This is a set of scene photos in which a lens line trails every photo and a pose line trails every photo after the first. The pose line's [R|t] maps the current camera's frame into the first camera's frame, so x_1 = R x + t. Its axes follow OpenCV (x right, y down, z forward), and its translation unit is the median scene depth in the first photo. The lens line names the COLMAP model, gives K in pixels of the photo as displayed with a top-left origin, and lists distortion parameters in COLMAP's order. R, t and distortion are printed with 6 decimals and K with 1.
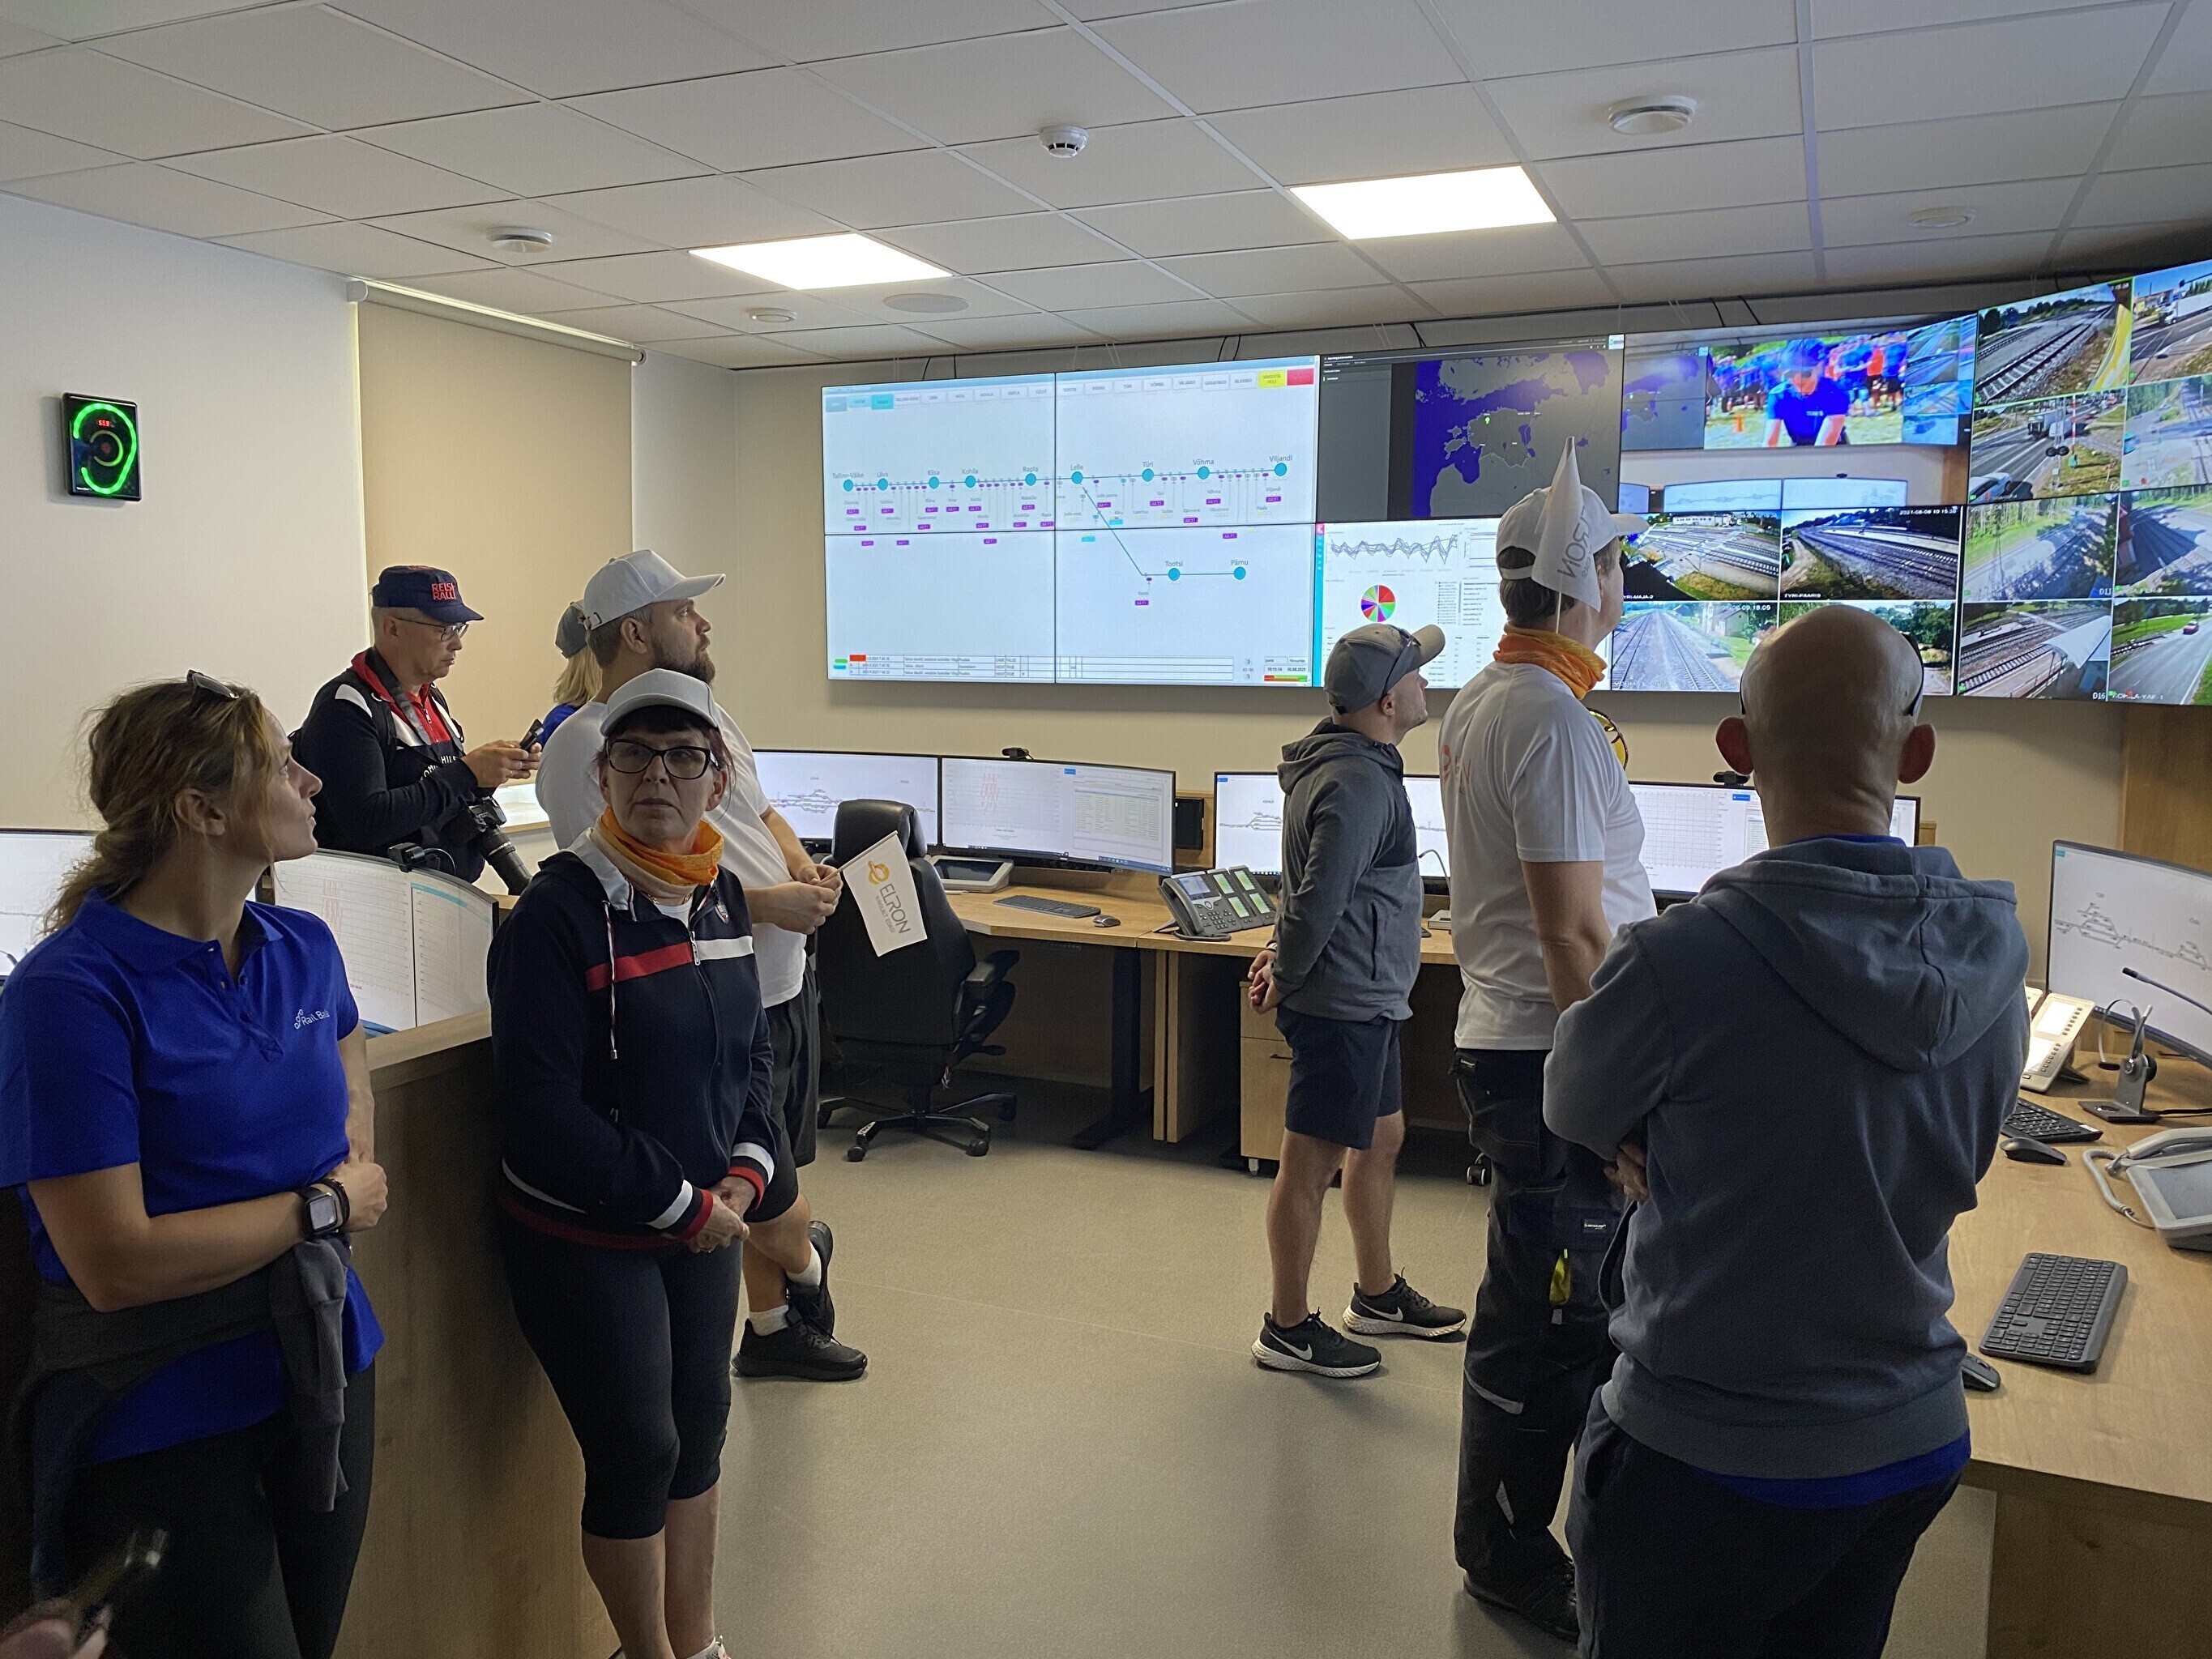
lens RADIAL K [[1684.0, 0, 1080.5], [0, 1684.0, 820.9], [0, 0, 1]] dist [-0.009425, 0.001059]
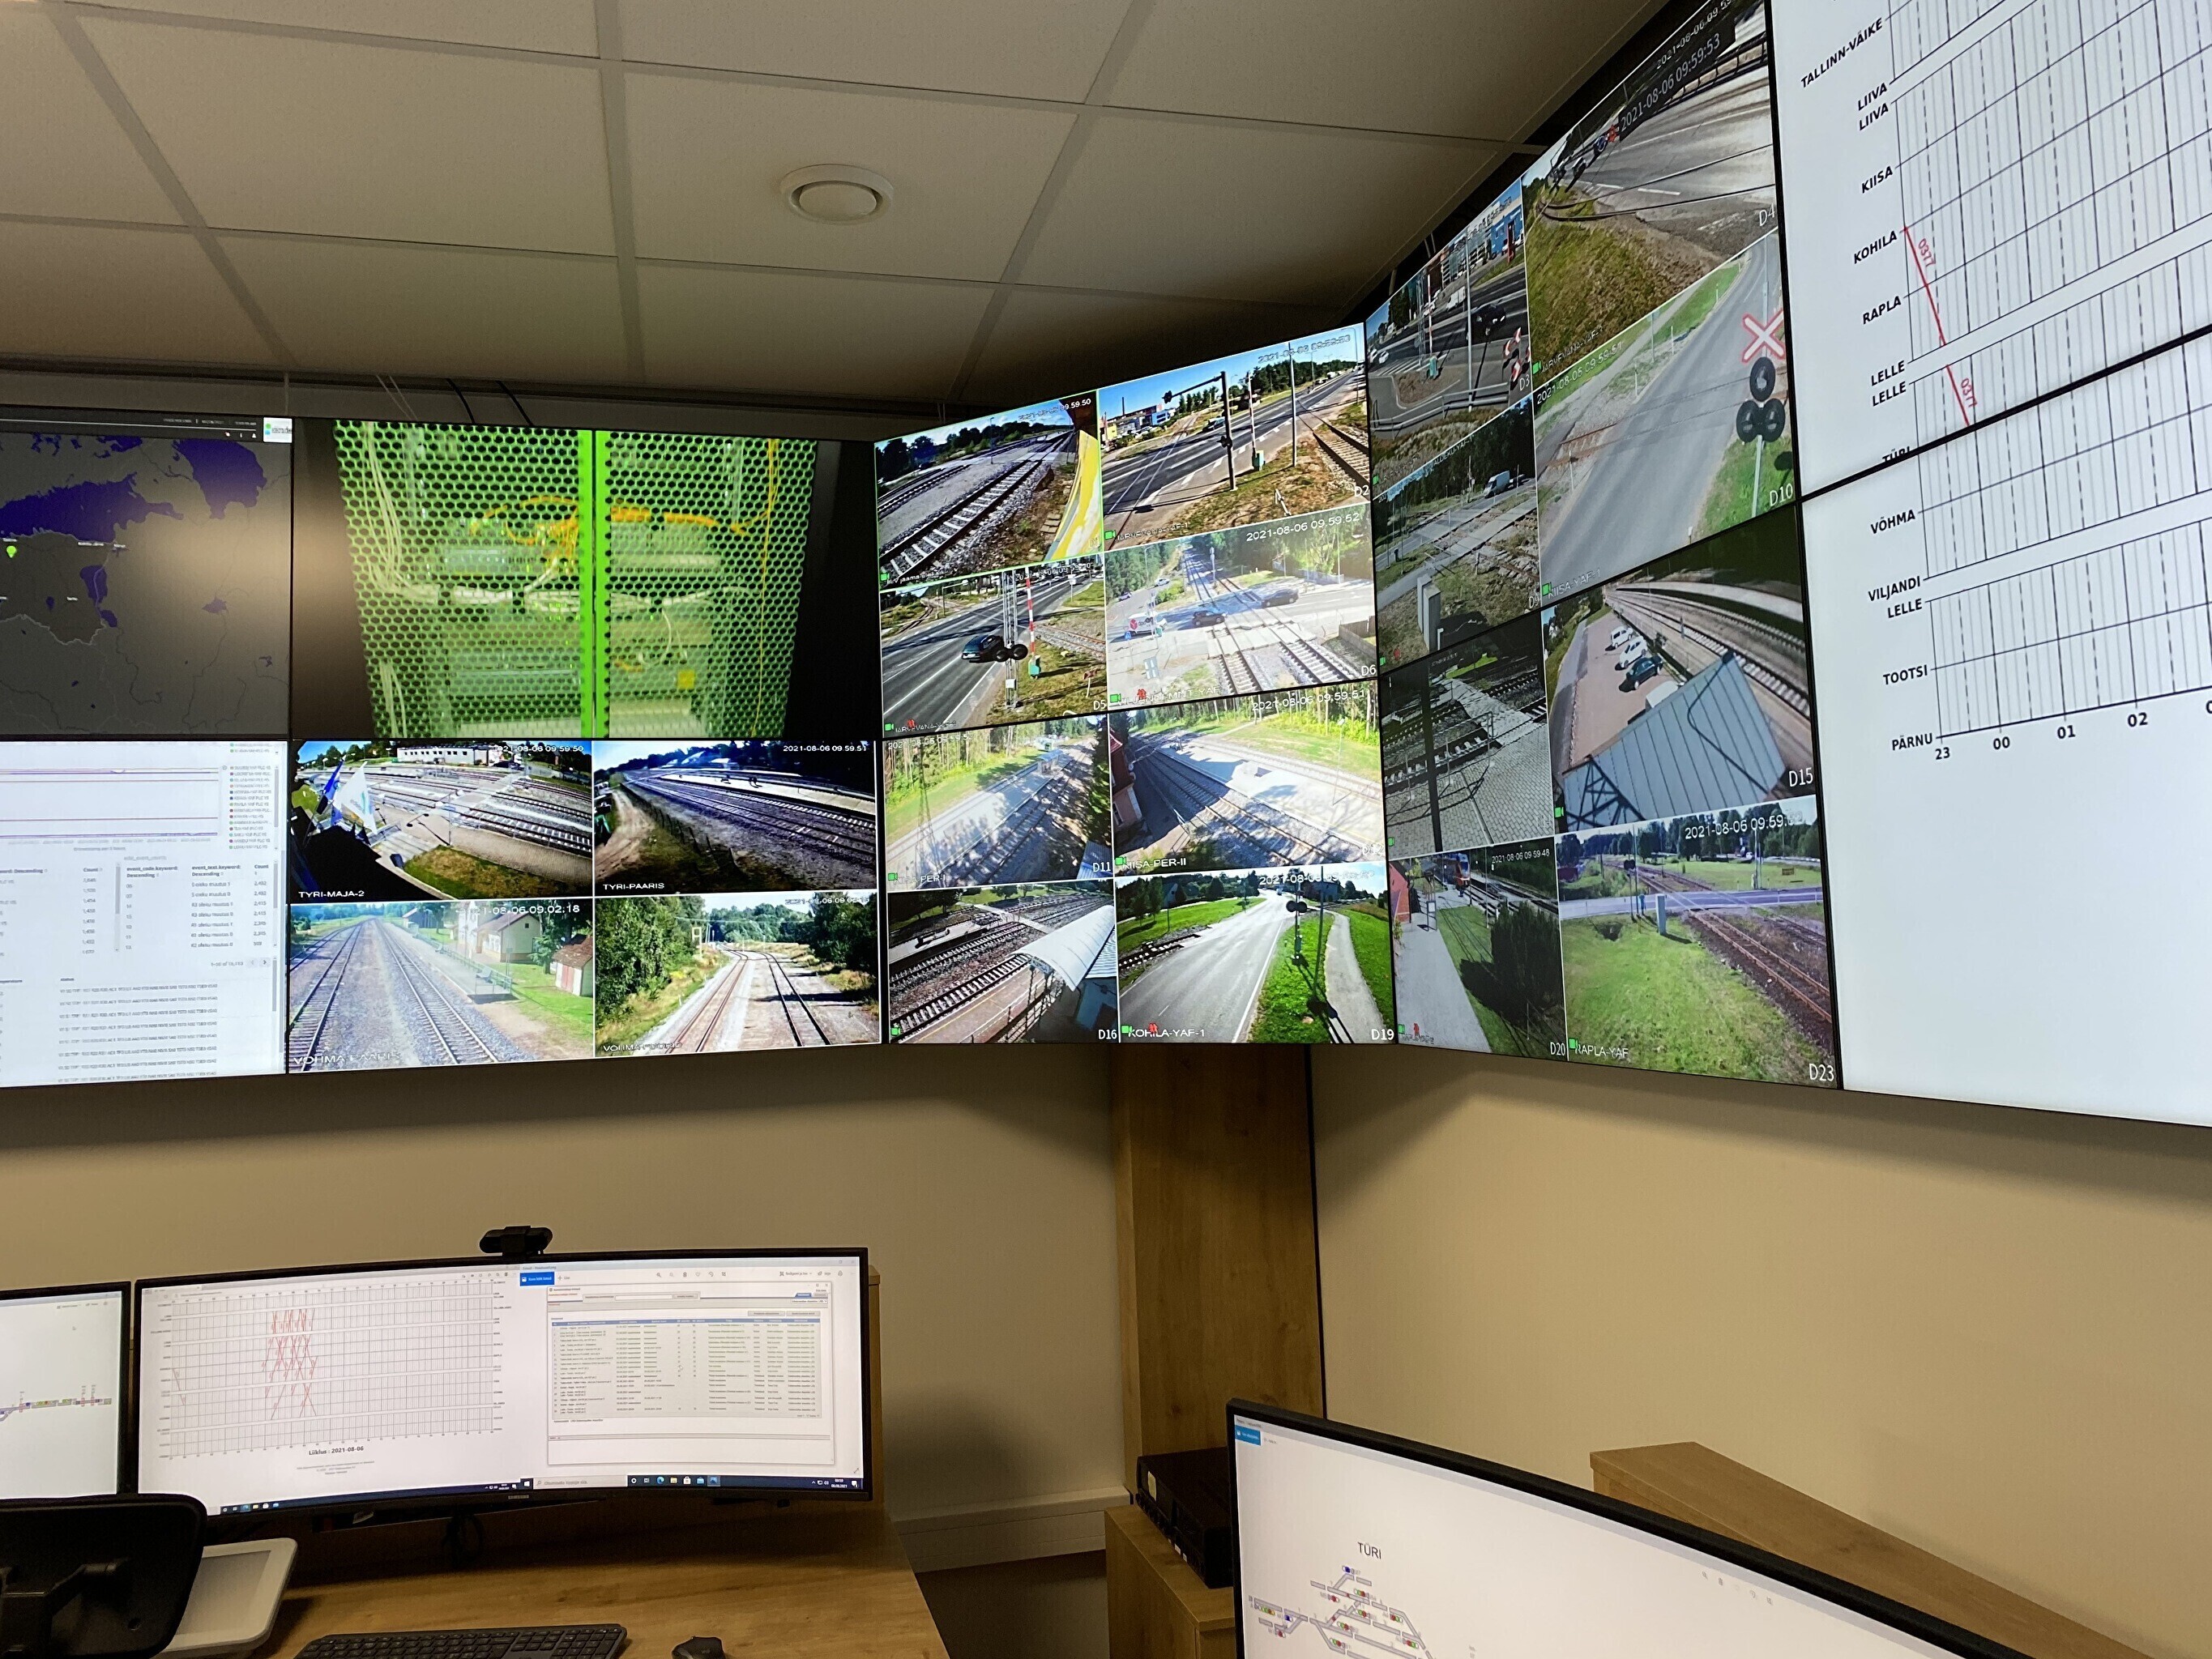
lens RADIAL K [[1683.5, 0, 1111.1], [0, 1683.5, 810.9], [0, 0, 1]] dist [0.143820, -0.279545]
pose [[0.780140, 0.023022, 0.625182, 0.203916], [0.102657, 0.981066, -0.164229, -0.049913], [-0.617125, 0.192300, 0.763005, 0.477956]]
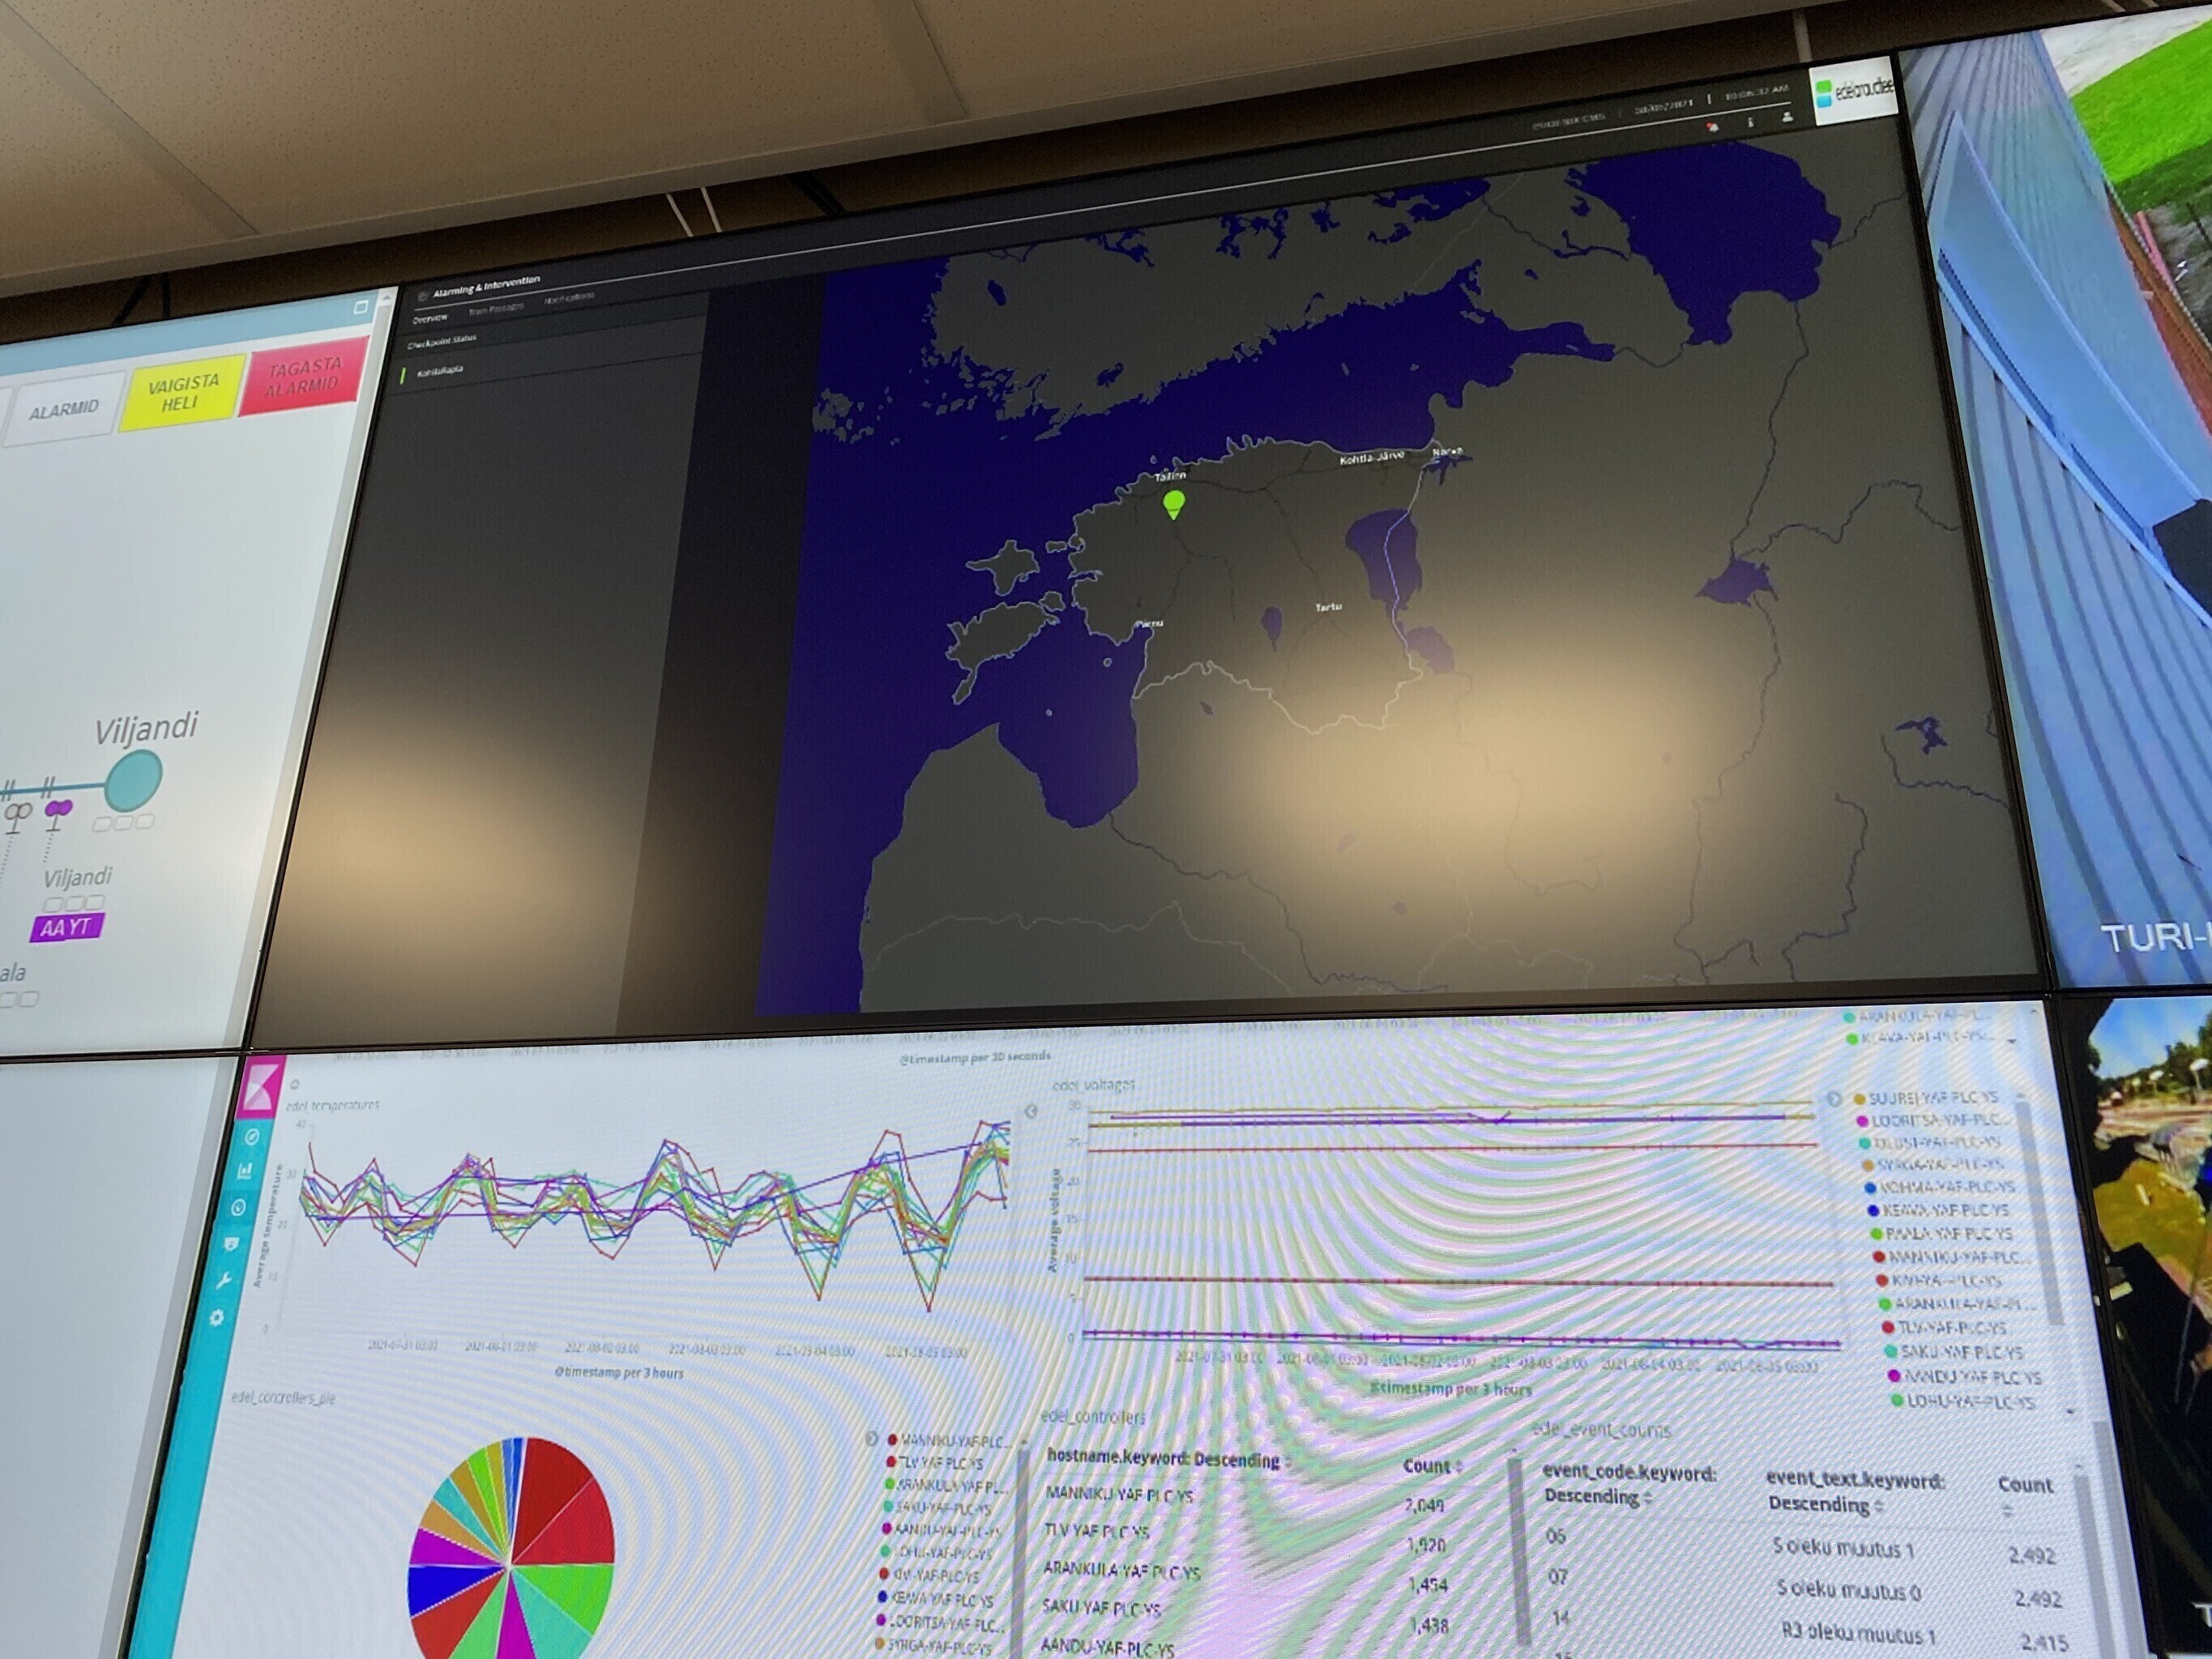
lens RADIAL K [[1660.1, 0, 1114.8], [0, 1660.1, 822.6], [0, 0, 1]] dist [0.065638, -0.092602]
pose [[0.982410, 0.080929, 0.168291, 0.235479], [0.000382, 0.900339, -0.435188, -0.146074], [-0.186738, 0.427597, 0.884471, 0.970761]]
